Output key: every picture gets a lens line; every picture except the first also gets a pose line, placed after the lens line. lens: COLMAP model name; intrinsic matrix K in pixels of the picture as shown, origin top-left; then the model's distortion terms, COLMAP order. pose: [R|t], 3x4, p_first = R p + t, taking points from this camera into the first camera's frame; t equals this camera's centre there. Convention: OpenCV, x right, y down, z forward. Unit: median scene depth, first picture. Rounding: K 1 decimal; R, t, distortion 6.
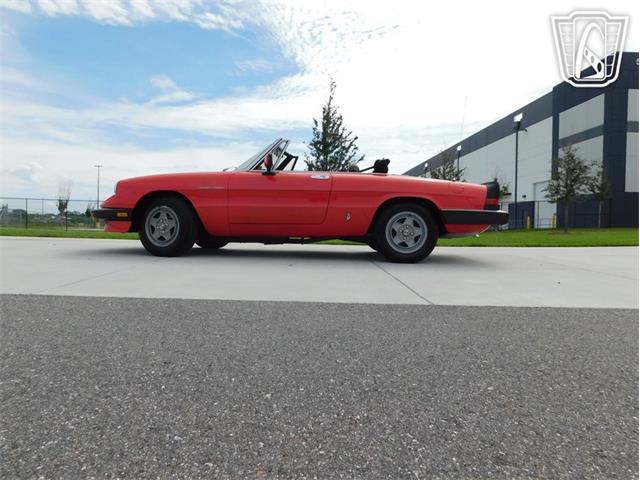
lens RADIAL K [[420.8, 0, 320.3], [0, 420.8, 234.2], [0, 0, 1]] dist [-0.068561, 0.052600]
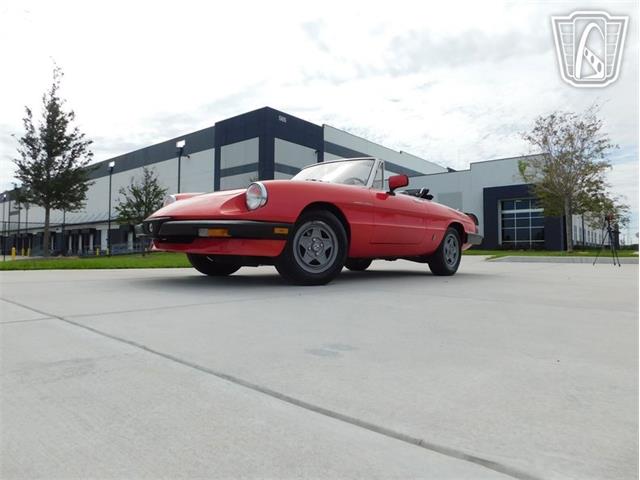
lens RADIAL K [[420.8, 0, 320.3], [0, 420.8, 234.2], [0, 0, 1]] dist [-0.068561, 0.052600]
pose [[0.656629, 0.017670, 0.754007, -0.225600], [0.019231, 0.999008, -0.040159, -0.002450], [-0.753968, 0.040870, 0.655638, 0.108760]]
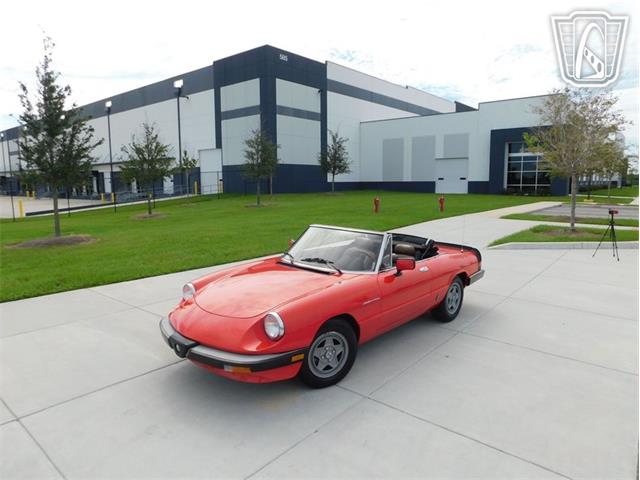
lens RADIAL K [[420.8, 0, 320.3], [0, 420.8, 234.2], [0, 0, 1]] dist [-0.068561, 0.052600]
pose [[0.662322, -0.113417, 0.740585, -0.232865], [0.027768, 0.991513, 0.127011, -0.087512], [-0.748704, -0.063558, 0.659850, 0.105158]]
